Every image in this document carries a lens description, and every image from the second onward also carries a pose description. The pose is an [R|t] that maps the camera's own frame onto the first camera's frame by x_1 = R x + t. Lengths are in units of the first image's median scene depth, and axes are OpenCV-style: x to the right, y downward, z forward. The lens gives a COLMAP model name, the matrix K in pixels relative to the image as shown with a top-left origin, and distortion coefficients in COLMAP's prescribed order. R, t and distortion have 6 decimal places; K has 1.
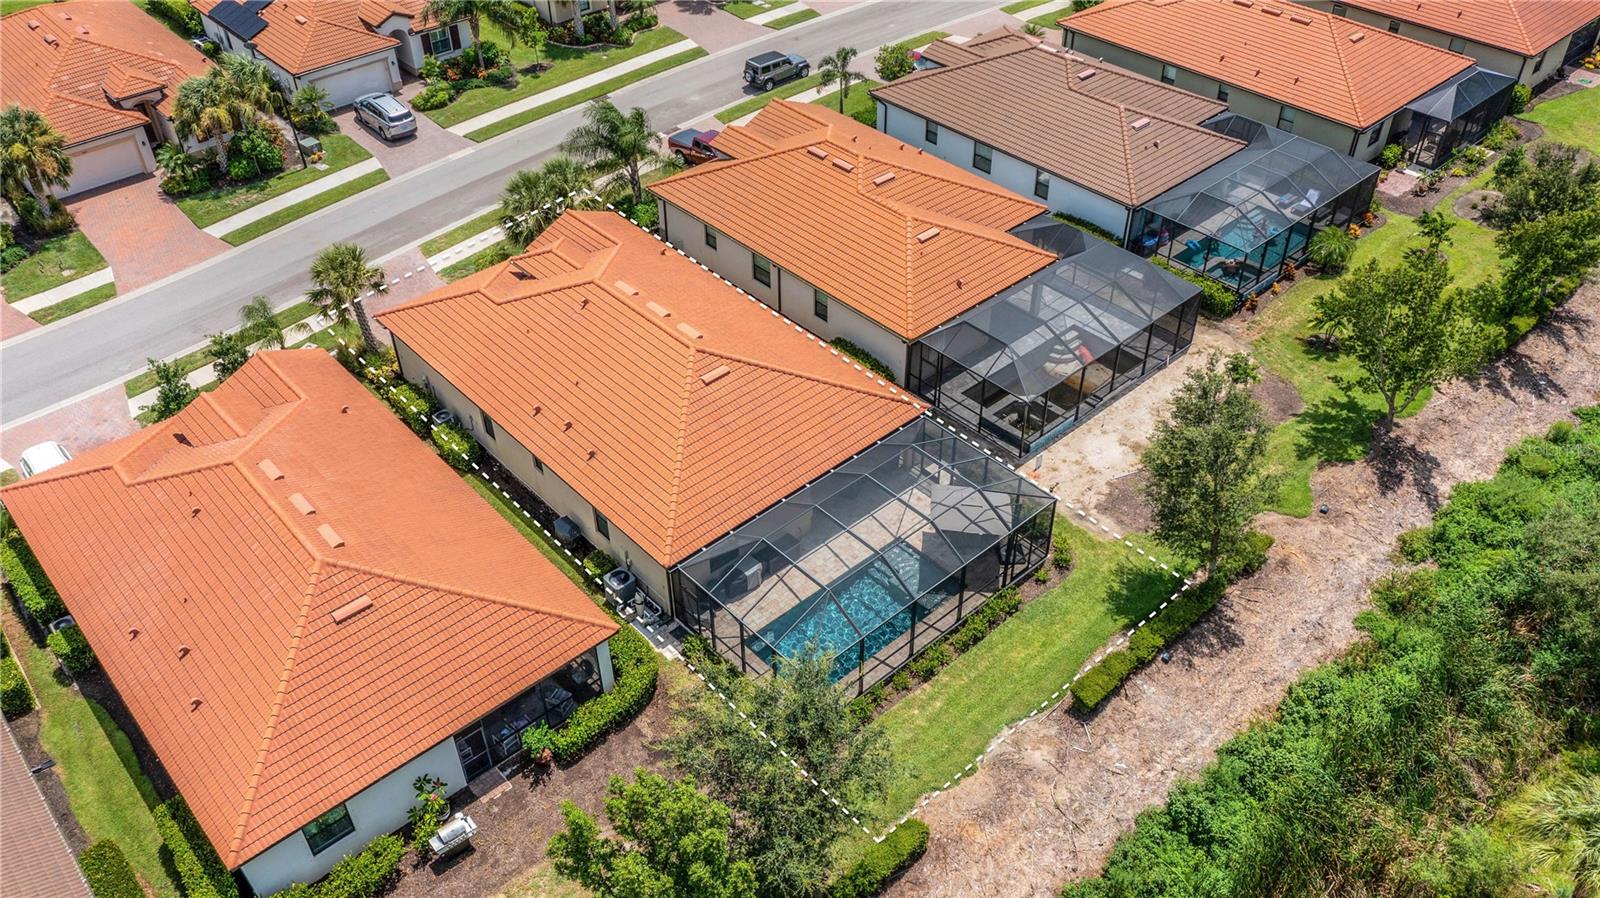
lens RADIAL K [[1312.6, 0, 795.6], [0, 1312.6, 450.2], [0, 0, 1]] dist [-0.008914, 0.002004]
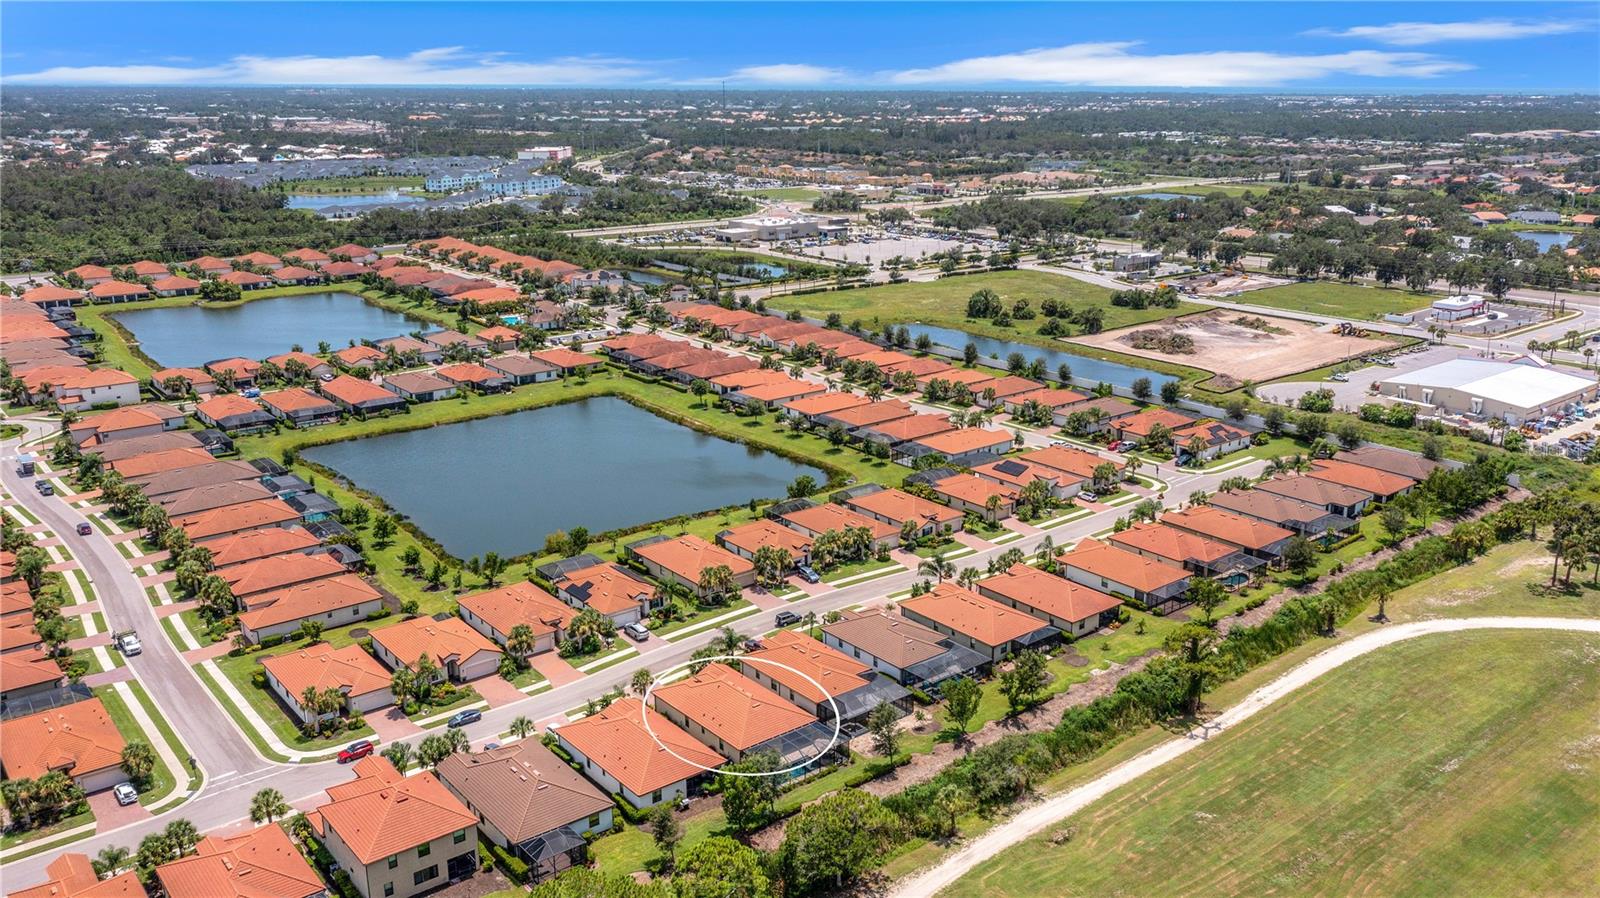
lens RADIAL K [[1312.6, 0, 797.7], [0, 1312.6, 450.8], [0, 0, 1]] dist [-0.008914, 0.002004]
pose [[0.998460, 0.024864, -0.049597, 0.136964], [-0.042175, 0.920978, -0.387326, 0.444523], [0.036047, 0.388821, 0.920608, -1.652903]]
